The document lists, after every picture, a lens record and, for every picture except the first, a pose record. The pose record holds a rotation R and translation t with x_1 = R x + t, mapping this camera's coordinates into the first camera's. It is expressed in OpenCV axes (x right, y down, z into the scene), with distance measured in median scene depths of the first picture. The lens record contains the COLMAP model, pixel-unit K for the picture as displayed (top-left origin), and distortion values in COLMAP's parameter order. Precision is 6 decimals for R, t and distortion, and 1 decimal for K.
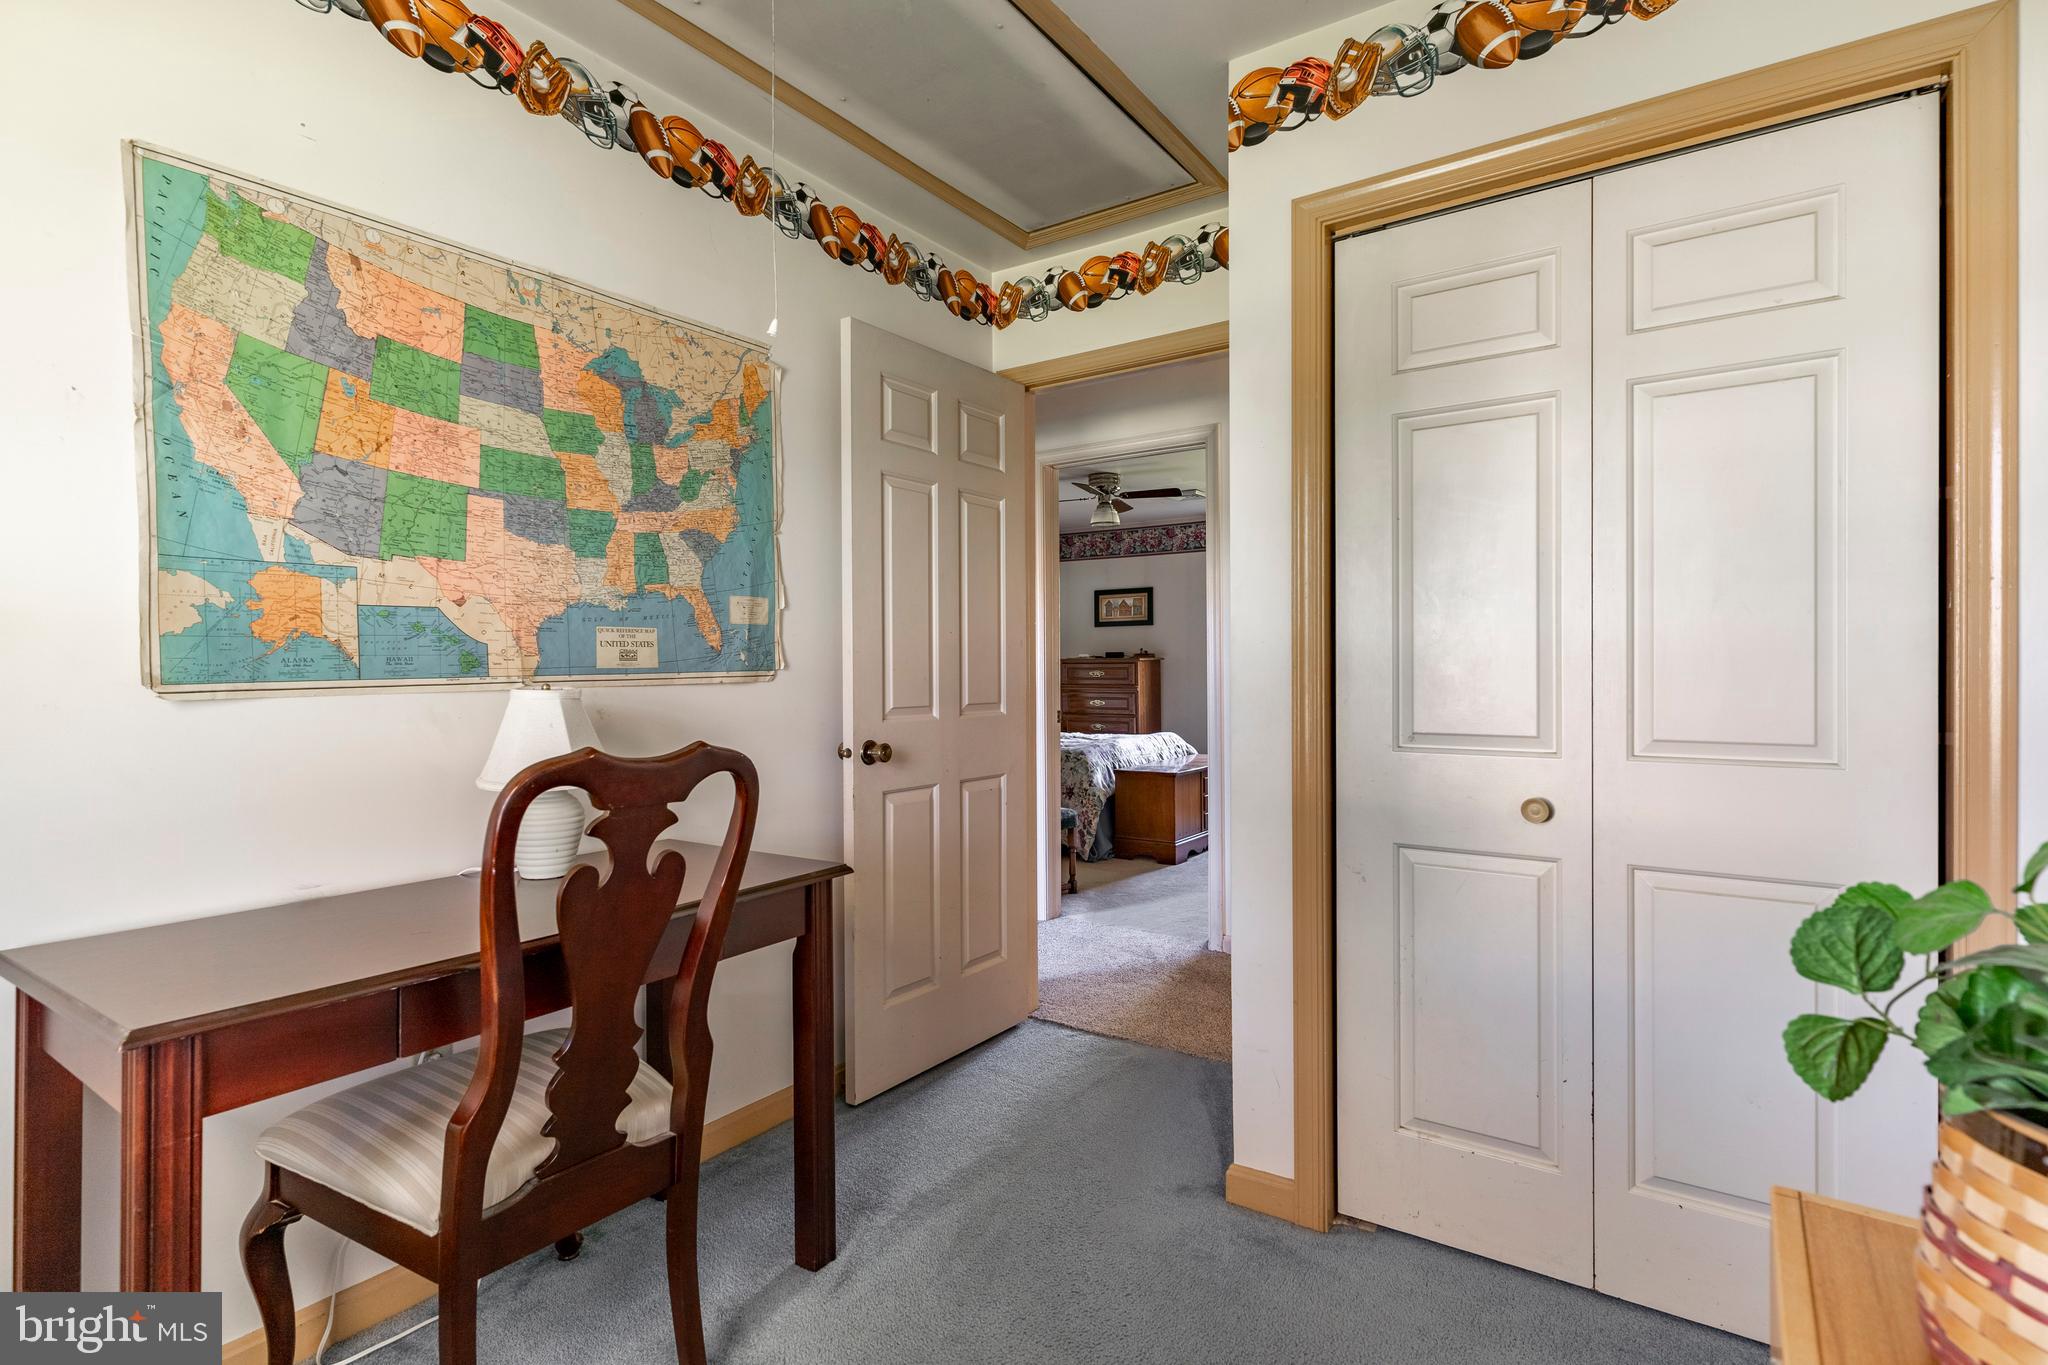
lens RADIAL K [[996.0, 0, 1024.0], [0, 996.0, 682.5], [0, 0, 1]] dist [0.002773, 0.000121]
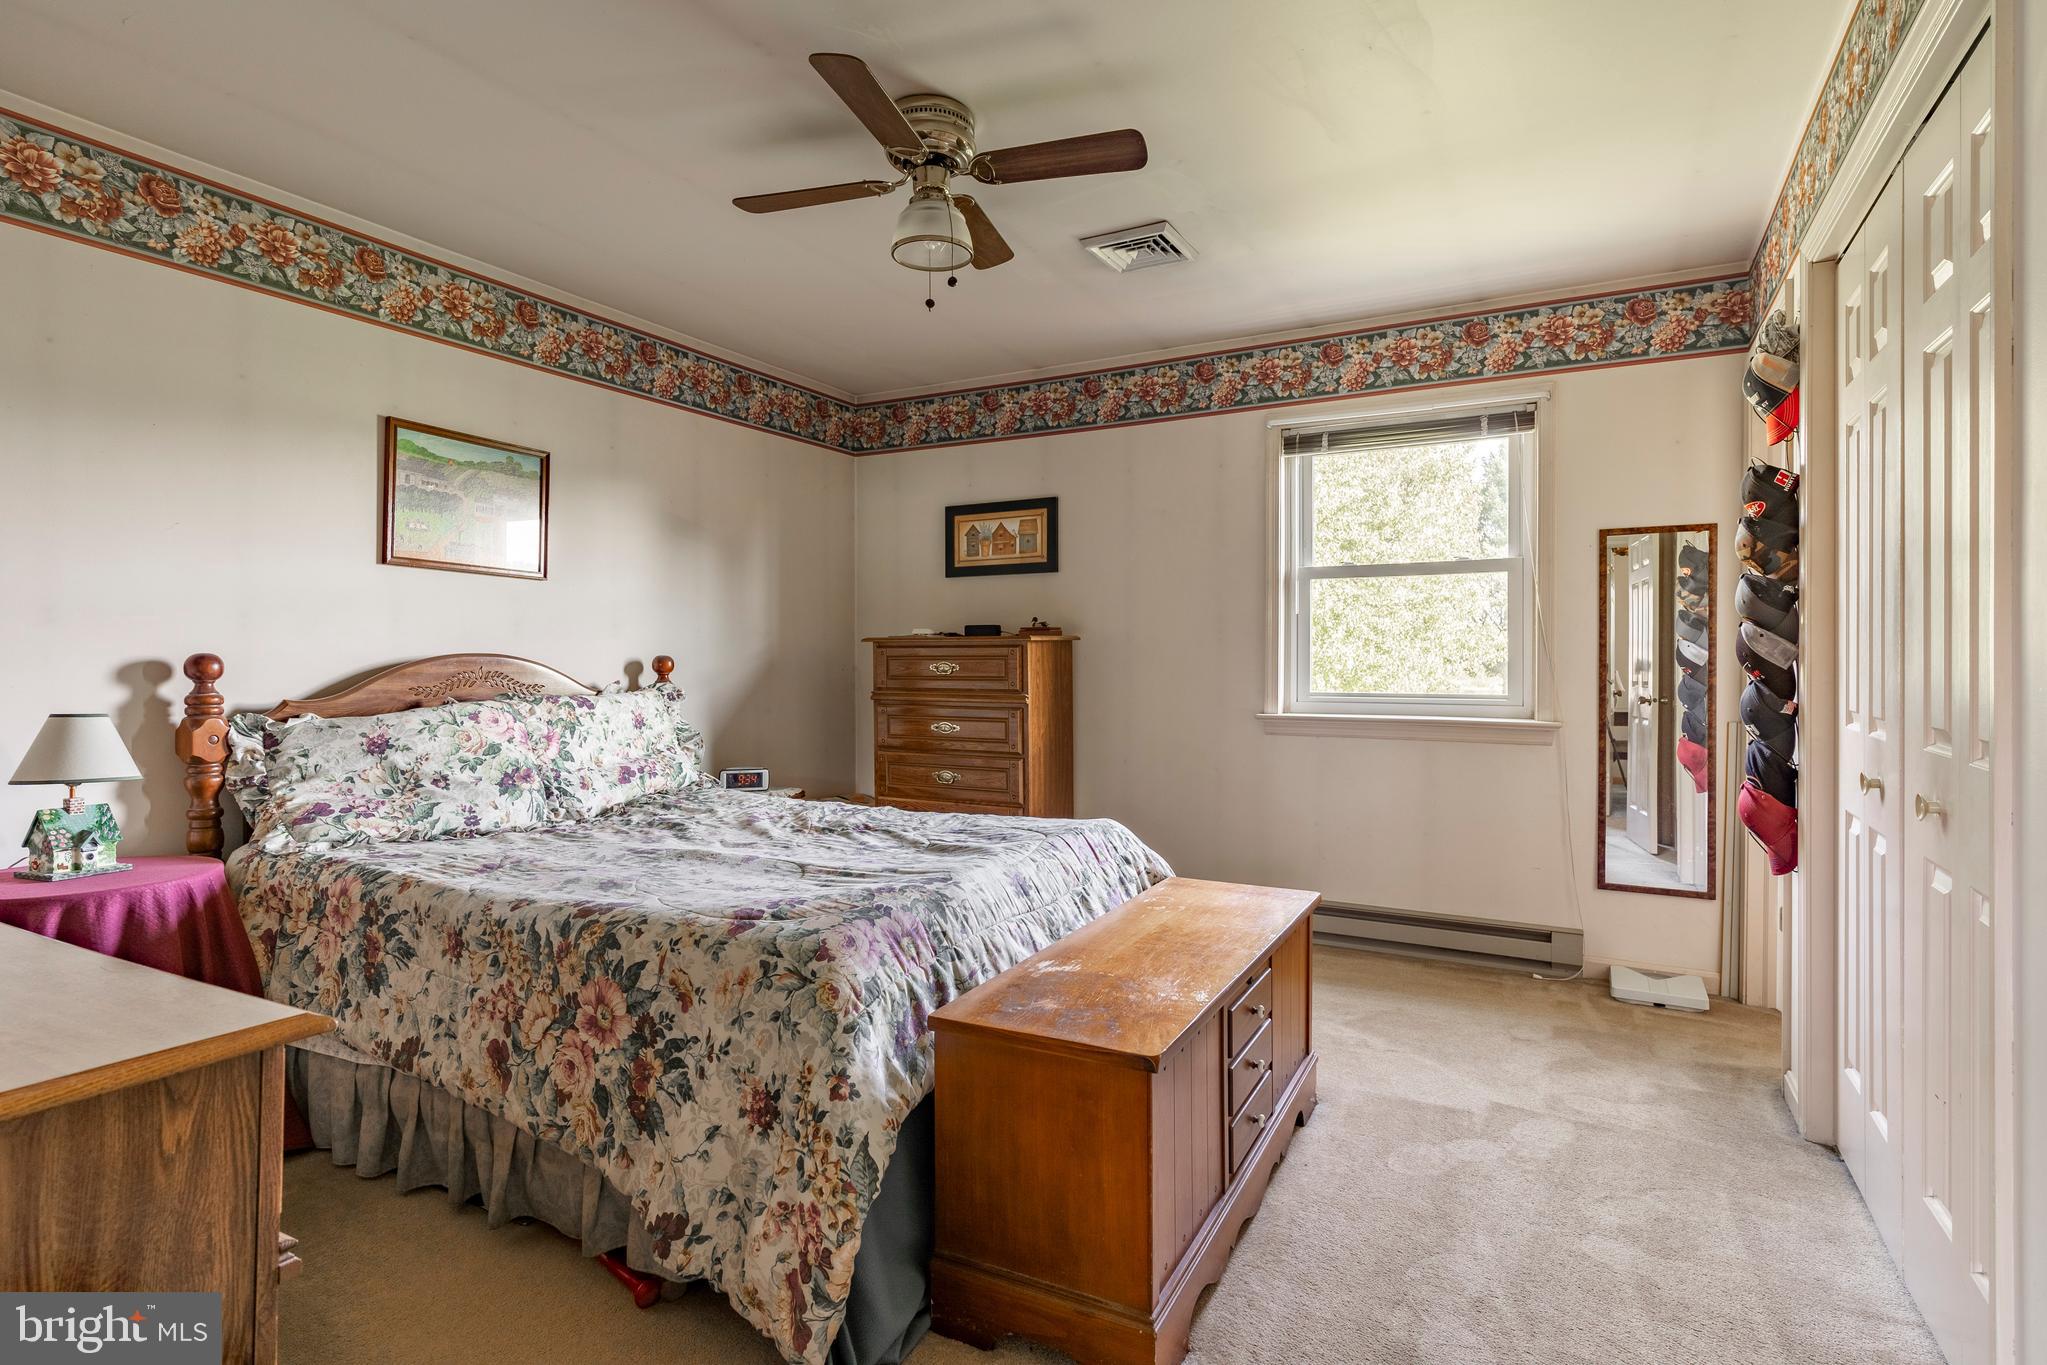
lens RADIAL K [[1022.5, 0, 1023.7], [0, 1022.5, 676.3], [0, 0, 1]] dist [-0.003217, -0.000419]
pose [[0.994842, 0.001339, 0.101431, 0.060250], [-0.001742, 0.999991, 0.003880, -0.006531], [-0.101425, -0.004037, 0.994835, 0.490724]]
